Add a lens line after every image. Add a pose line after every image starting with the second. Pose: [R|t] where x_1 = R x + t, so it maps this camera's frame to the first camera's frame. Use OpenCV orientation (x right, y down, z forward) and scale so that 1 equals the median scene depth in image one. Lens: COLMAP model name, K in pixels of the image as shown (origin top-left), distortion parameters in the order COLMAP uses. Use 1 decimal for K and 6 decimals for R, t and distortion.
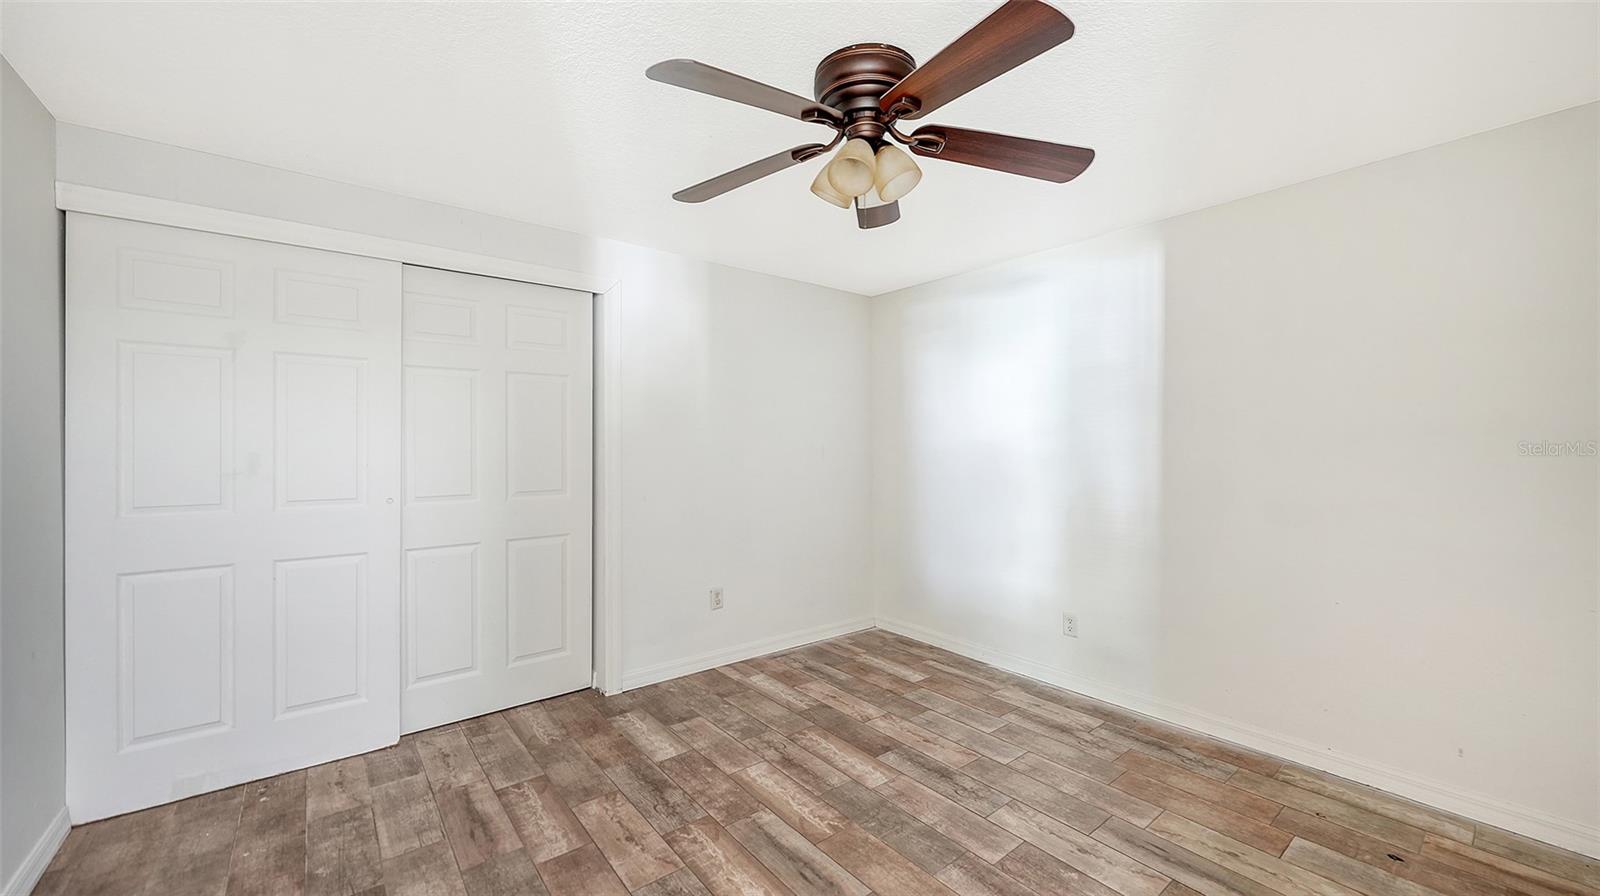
lens RADIAL K [[598.3, 0, 794.6], [0, 598.3, 445.8], [0, 0, 1]] dist [-0.001187, -0.000116]
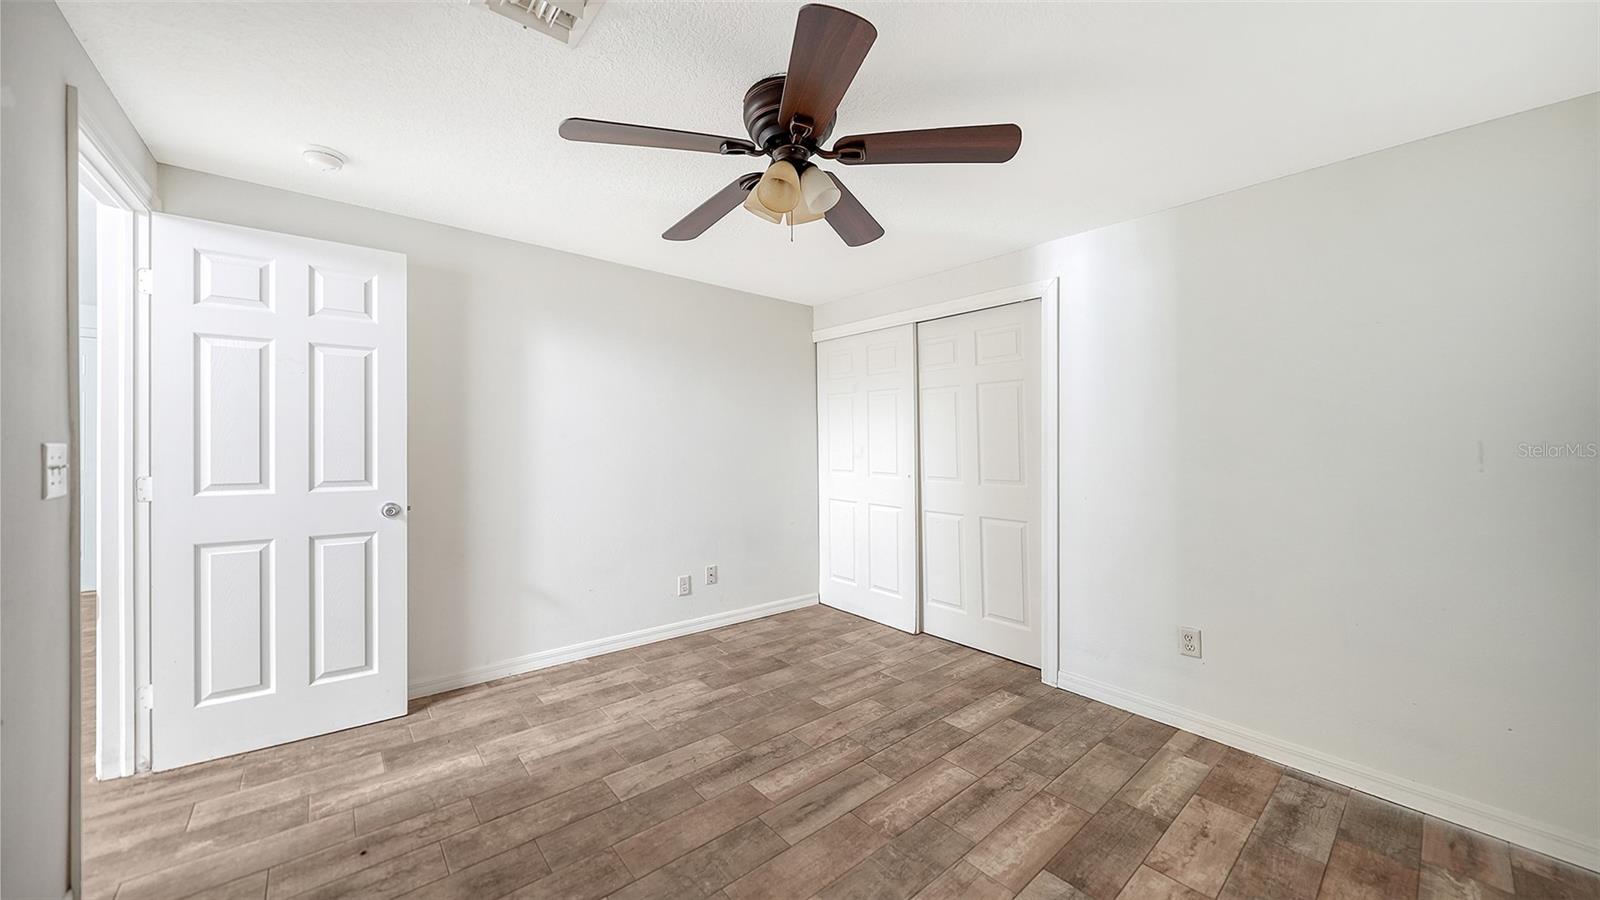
lens RADIAL K [[557.8, 0, 809.1], [0, 557.8, 448.3], [0, 0, 1]] dist [-0.001460, -0.000584]
pose [[0.055096, 0.013013, -0.998396, 0.793627], [-0.009540, 0.999876, 0.012505, 0.000469], [0.998435, 0.008835, 0.055214, 0.670774]]
